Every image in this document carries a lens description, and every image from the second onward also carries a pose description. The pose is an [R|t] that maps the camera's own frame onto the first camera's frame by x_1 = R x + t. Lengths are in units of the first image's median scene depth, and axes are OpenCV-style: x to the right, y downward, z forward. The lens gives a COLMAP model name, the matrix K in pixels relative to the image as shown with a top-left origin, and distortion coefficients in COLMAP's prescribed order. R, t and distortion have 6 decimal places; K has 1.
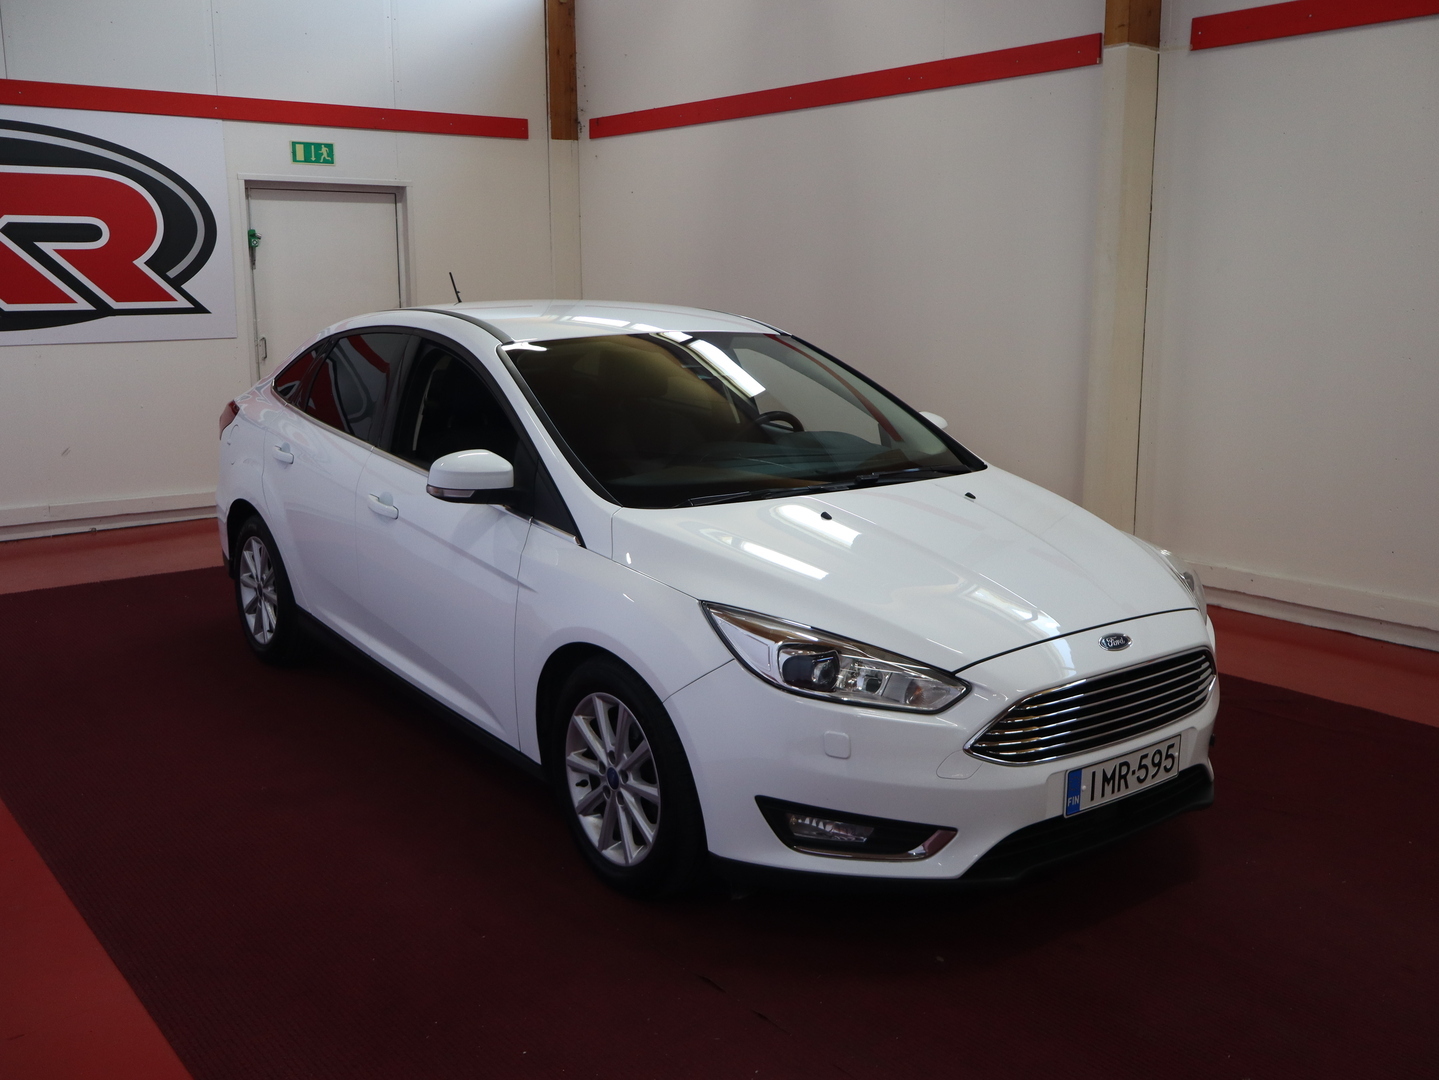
lens RADIAL K [[1347.0, 0, 726.0], [0, 1347.0, 545.2], [0, 0, 1]] dist [-0.007073, 0.000000]
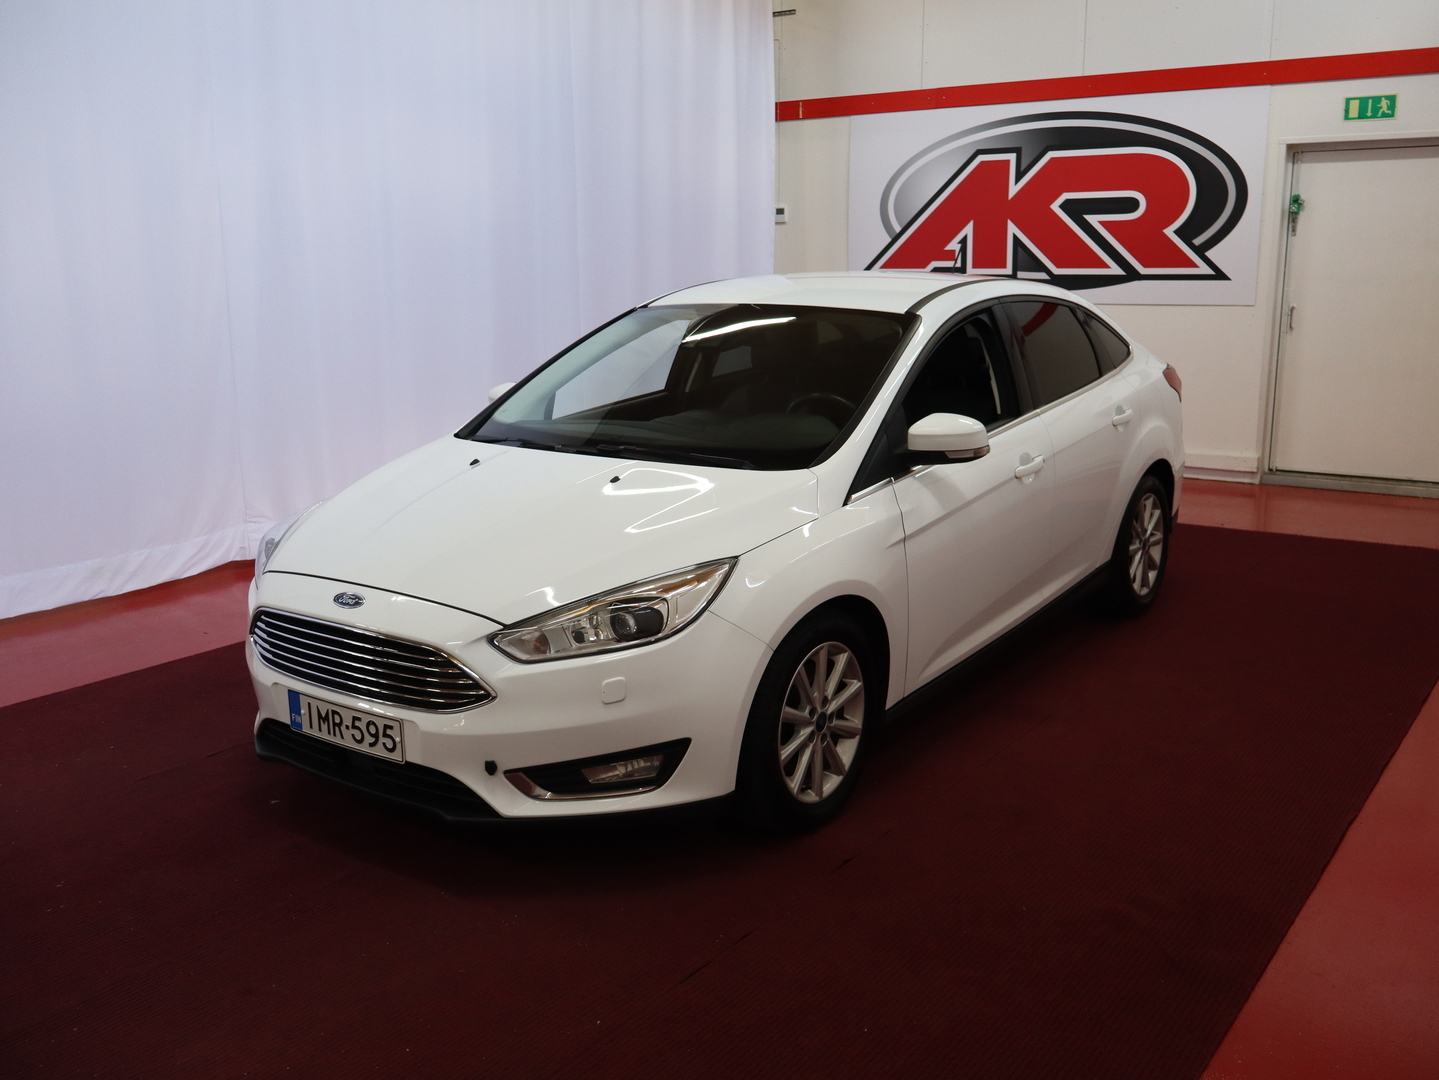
lens RADIAL K [[1347.0, 0, 722.0], [0, 1347.0, 541.8], [0, 0, 1]] dist [-0.007073, 0.000000]
pose [[0.297668, 0.201640, -0.933132, 0.511971], [-0.177826, 0.972044, 0.153323, -0.070956], [0.937961, 0.120296, 0.325203, 0.348129]]
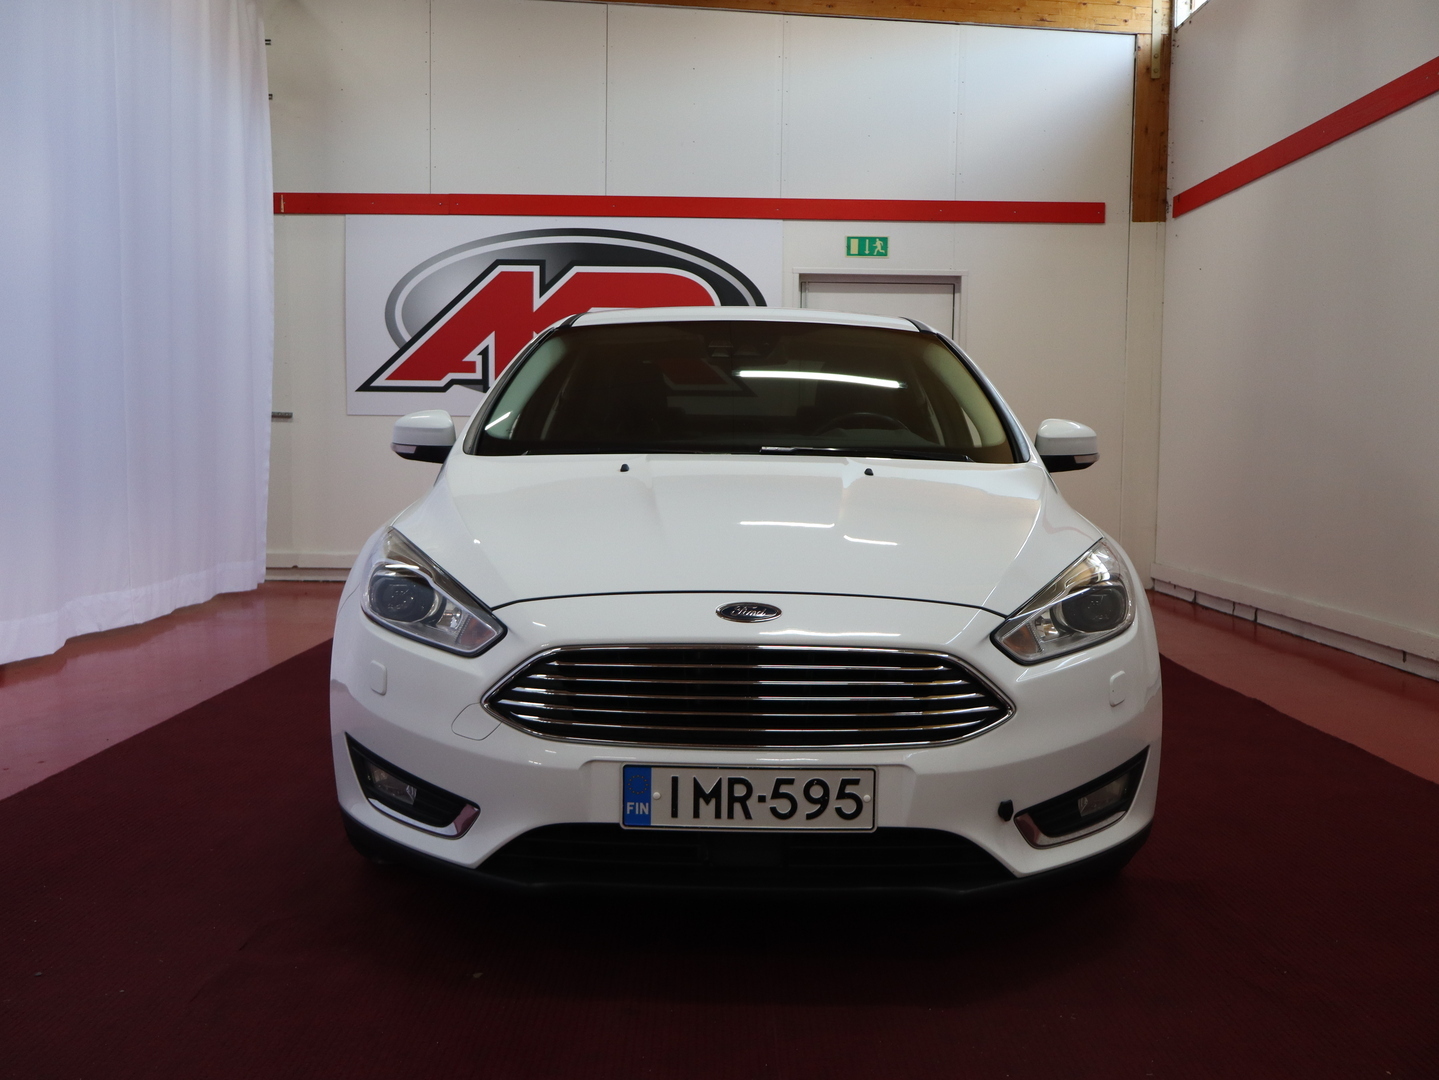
lens RADIAL K [[1347.0, 0, 722.2], [0, 1347.0, 540.6], [0, 0, 1]] dist [-0.007073, 0.000000]
pose [[0.791190, 0.056936, -0.608914, 0.272118], [-0.133281, 0.987778, -0.080817, 0.035647], [0.596870, 0.145098, 0.789109, 0.152750]]
